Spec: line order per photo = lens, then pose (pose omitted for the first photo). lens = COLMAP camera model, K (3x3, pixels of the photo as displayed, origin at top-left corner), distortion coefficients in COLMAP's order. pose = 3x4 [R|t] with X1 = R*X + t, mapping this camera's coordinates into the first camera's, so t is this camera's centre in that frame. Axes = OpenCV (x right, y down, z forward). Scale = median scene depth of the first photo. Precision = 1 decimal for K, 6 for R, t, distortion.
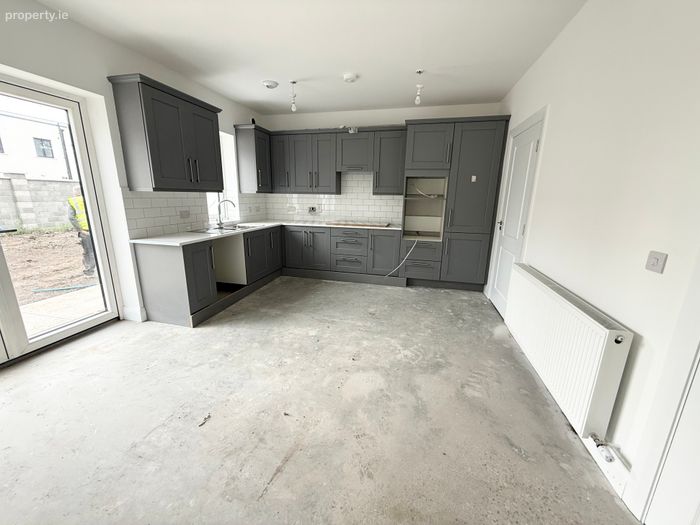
lens RADIAL K [[279.3, 0, 347.5], [0, 279.3, 261.6], [0, 0, 1]] dist [-0.000184, 0.000153]
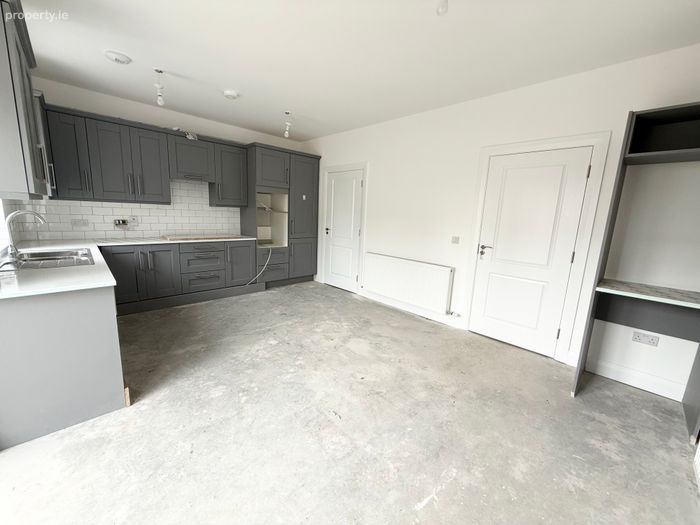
lens RADIAL K [[279.3, 0, 347.5], [0, 279.3, 261.6], [0, 0, 1]] dist [-0.000184, 0.000153]
pose [[0.525596, -0.141018, 0.838965, -0.629452], [0.161595, 0.984761, 0.064288, -0.047815], [-0.835246, 0.101783, 0.540374, 0.138021]]
